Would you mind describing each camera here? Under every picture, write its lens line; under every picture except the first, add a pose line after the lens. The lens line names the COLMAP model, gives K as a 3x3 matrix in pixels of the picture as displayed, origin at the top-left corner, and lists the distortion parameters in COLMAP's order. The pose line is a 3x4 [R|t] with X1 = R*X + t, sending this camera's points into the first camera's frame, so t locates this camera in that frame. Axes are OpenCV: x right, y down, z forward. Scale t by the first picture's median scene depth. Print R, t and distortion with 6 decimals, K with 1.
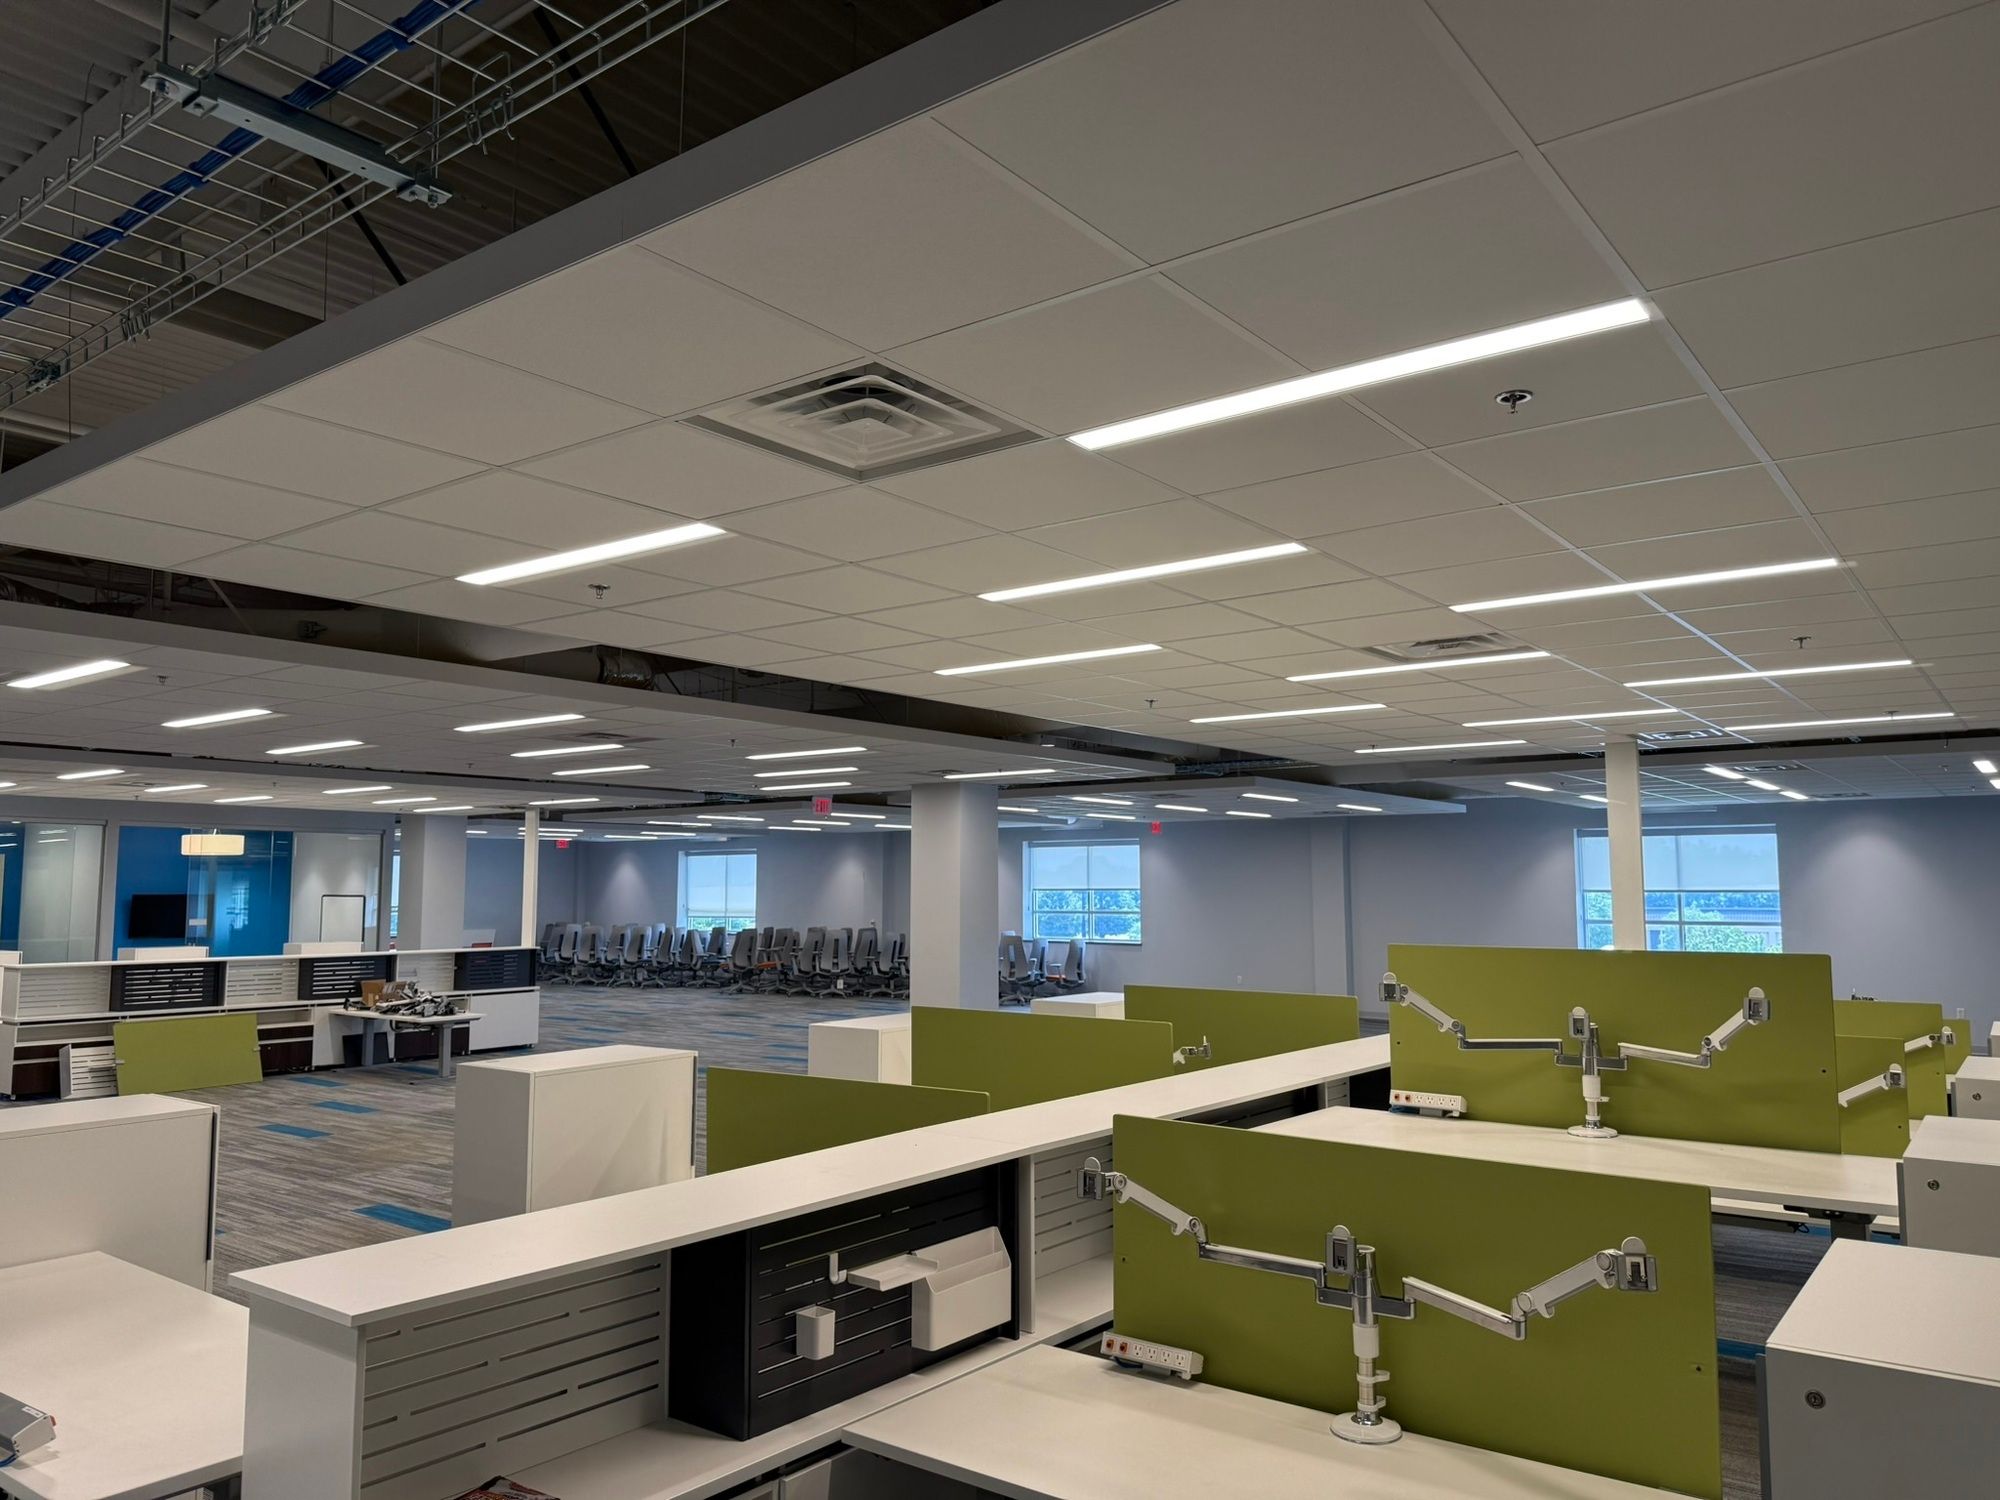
lens RADIAL K [[1409.1, 0, 1000.0], [0, 1409.1, 750.0], [0, 0, 1]] dist [0.093792, -0.164307]
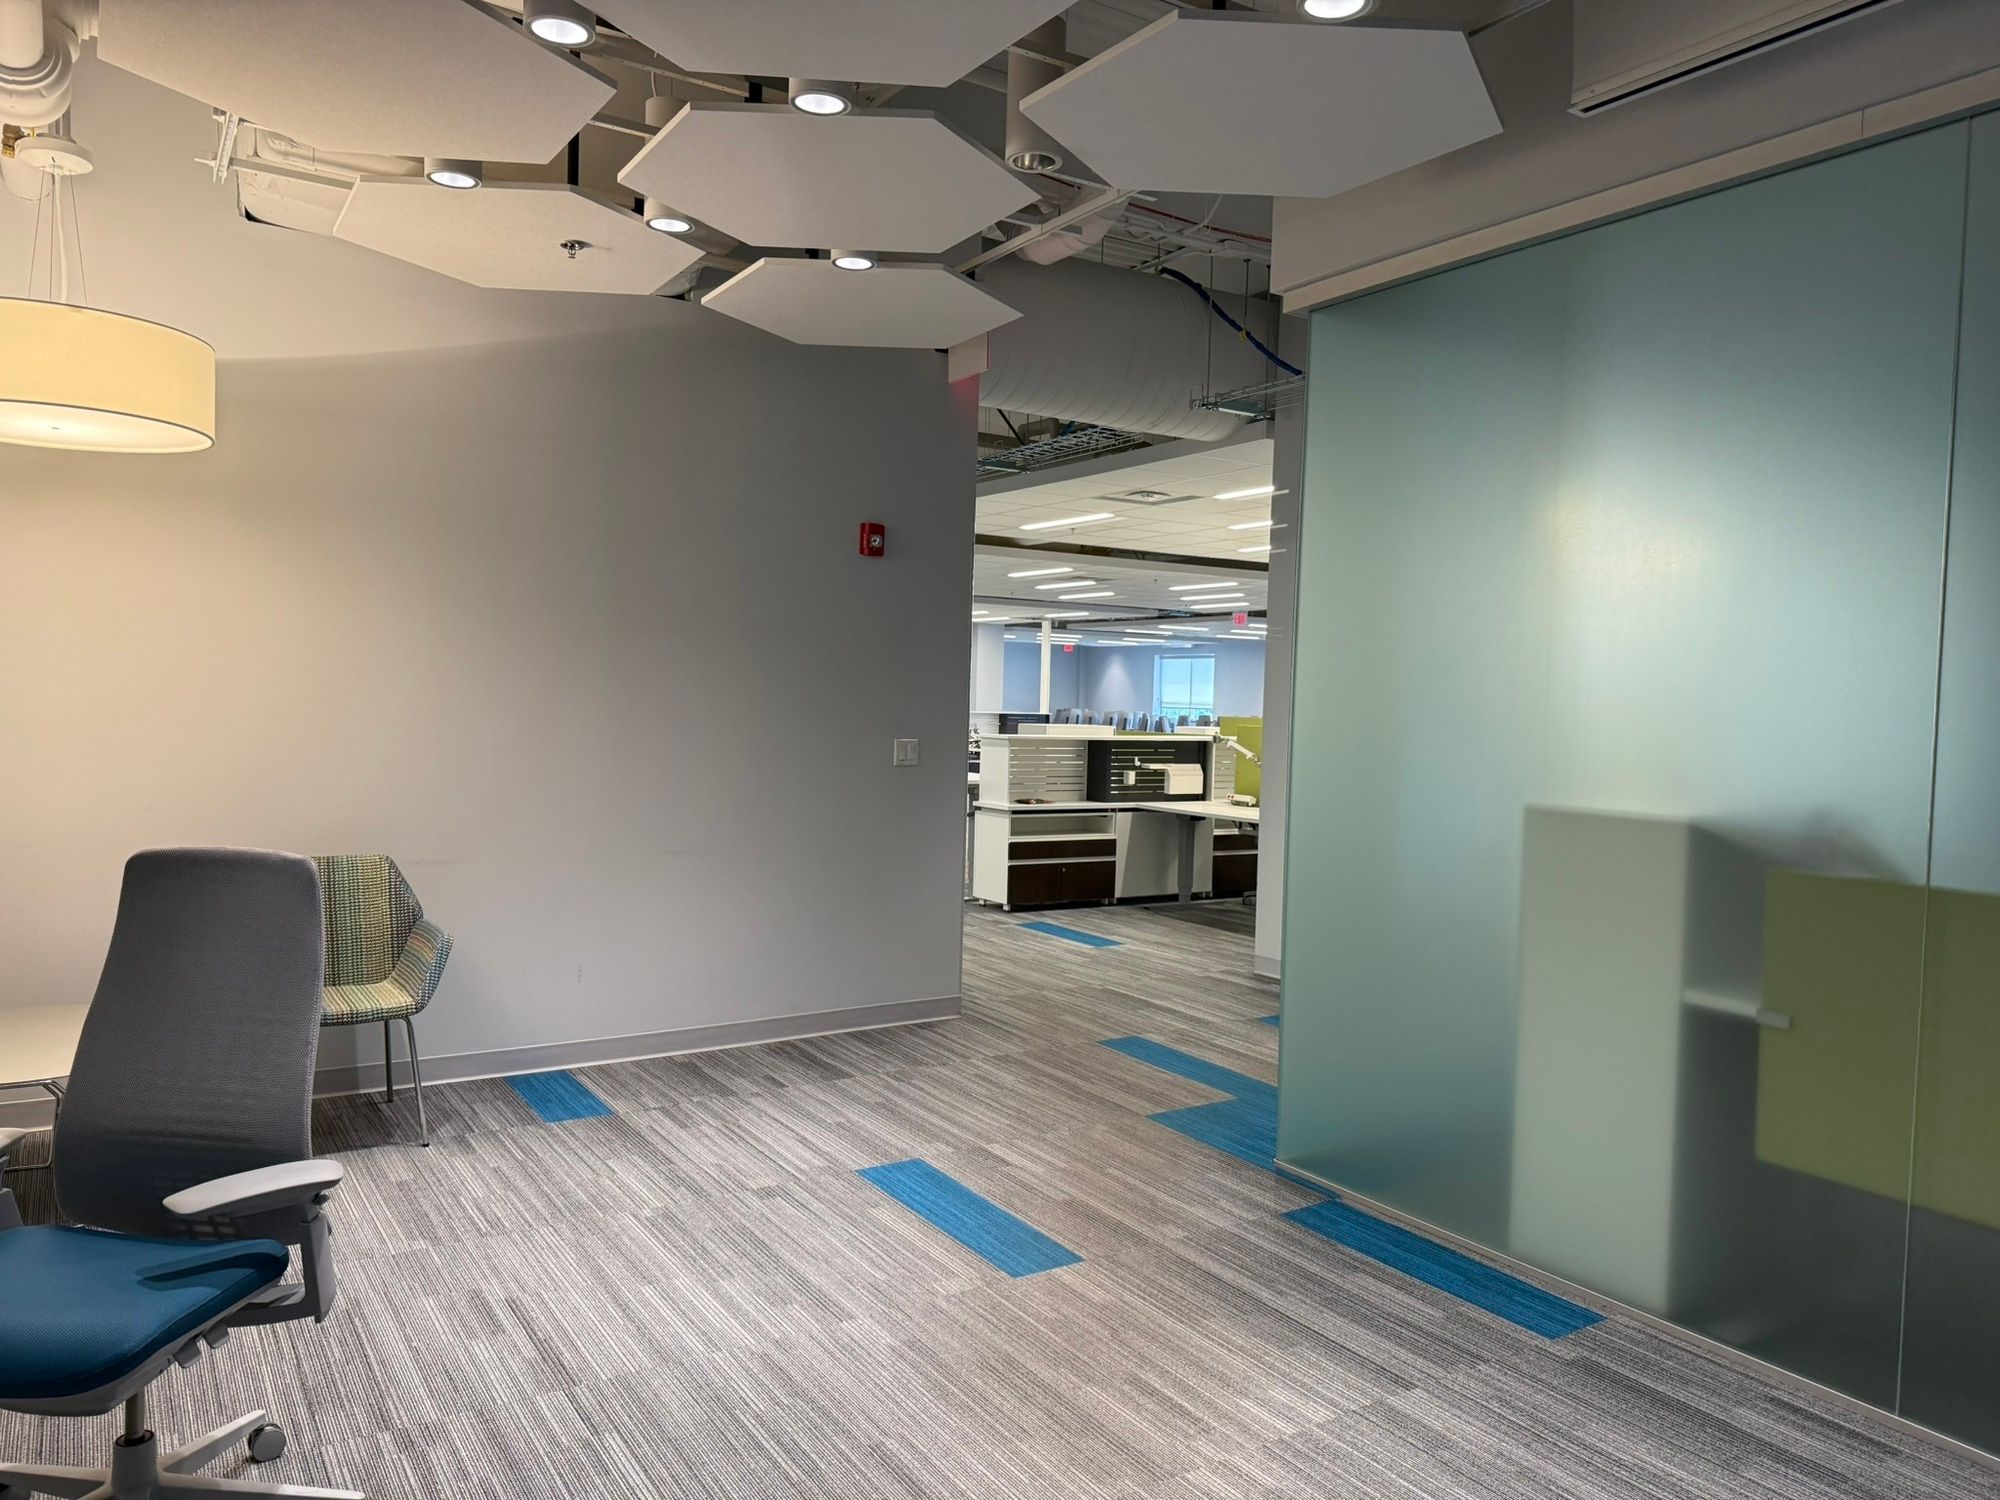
lens RADIAL K [[1409.1, 0, 1000.0], [0, 1409.1, 750.0], [0, 0, 1]] dist [0.093792, -0.164307]
pose [[0.939159, 0.040432, -0.341095, 0.115680], [0.004341, 0.991571, 0.129489, -0.012792], [0.343455, -0.123091, 0.931068, -0.352119]]
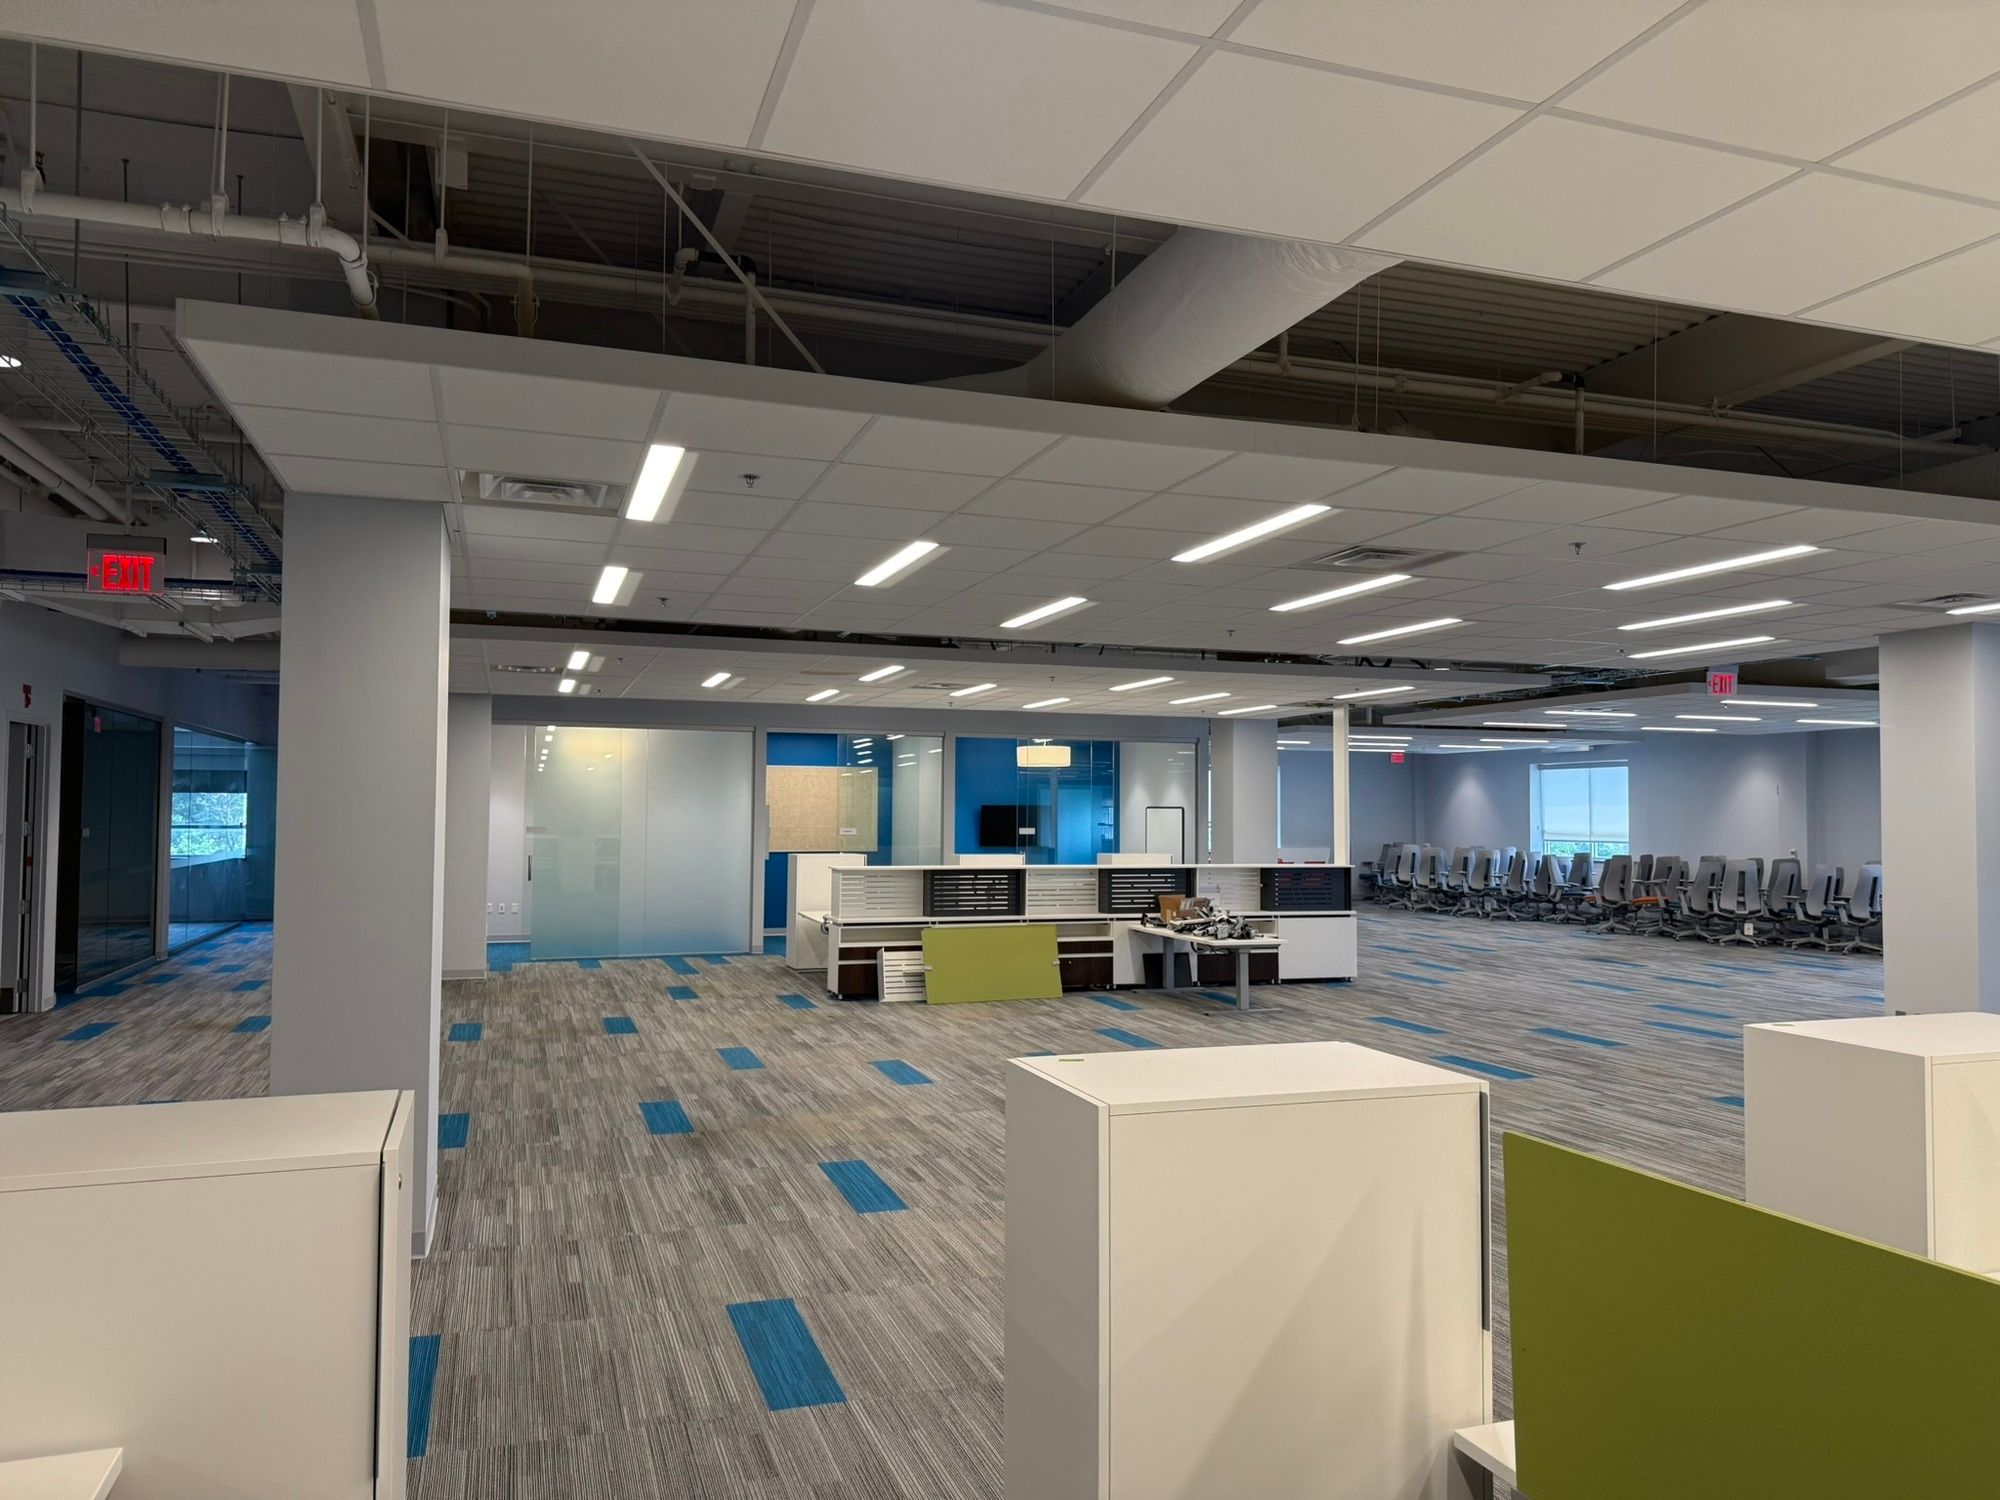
lens RADIAL K [[1409.1, 0, 1000.0], [0, 1409.1, 750.0], [0, 0, 1]] dist [0.093792, -0.164307]
pose [[0.833373, -0.015501, -0.552494, -0.025067], [0.043940, 0.998301, 0.038269, 0.022973], [0.550962, -0.056169, 0.832638, 0.150481]]
